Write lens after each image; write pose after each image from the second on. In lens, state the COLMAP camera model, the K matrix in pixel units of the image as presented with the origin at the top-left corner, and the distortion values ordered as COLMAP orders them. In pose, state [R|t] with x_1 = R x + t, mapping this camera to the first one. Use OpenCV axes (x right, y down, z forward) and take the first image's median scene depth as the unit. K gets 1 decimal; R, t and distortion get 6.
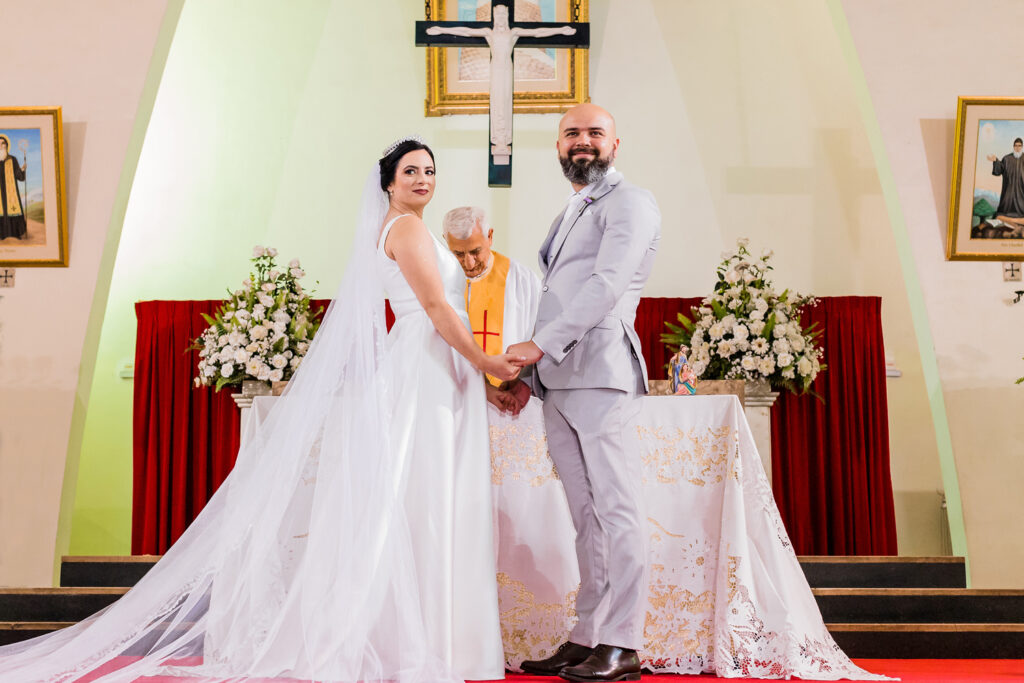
lens RADIAL K [[1471.3, 0, 458.1], [0, 1471.3, 369.5], [0, 0, 1]] dist [0.031112, 0.027548]
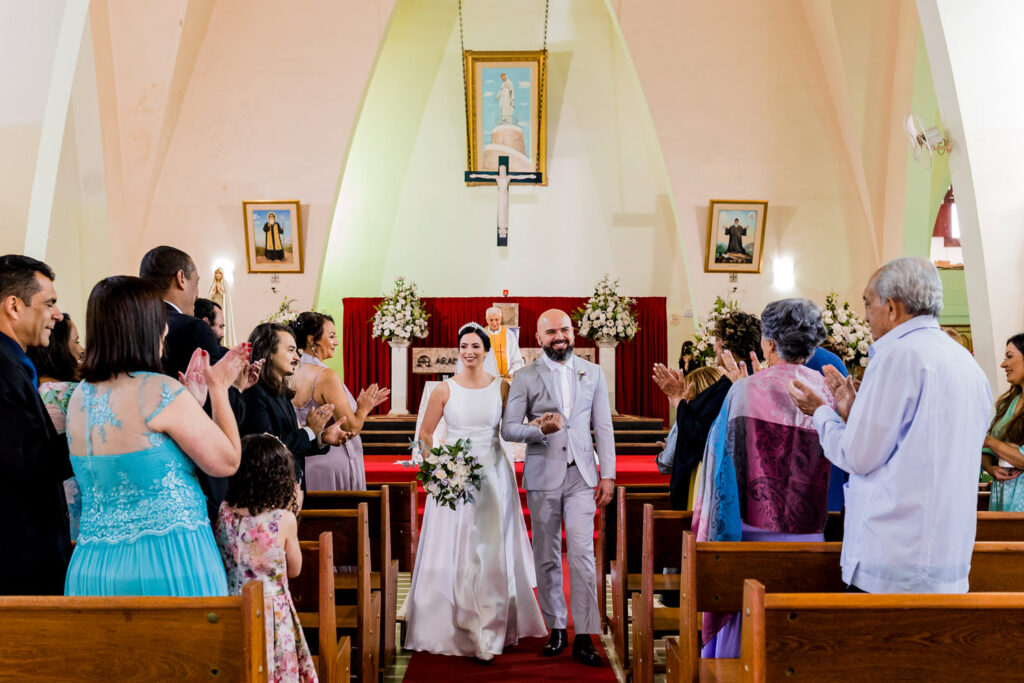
lens RADIAL K [[1069.9, 0, 501.7], [0, 1069.9, 384.8], [0, 0, 1]] dist [0.013110, 0.017451]
pose [[0.999705, -0.001207, 0.024244, -0.013343], [-0.002278, 0.989688, 0.143220, -0.160247], [-0.024167, -0.143233, 0.989394, -0.706580]]
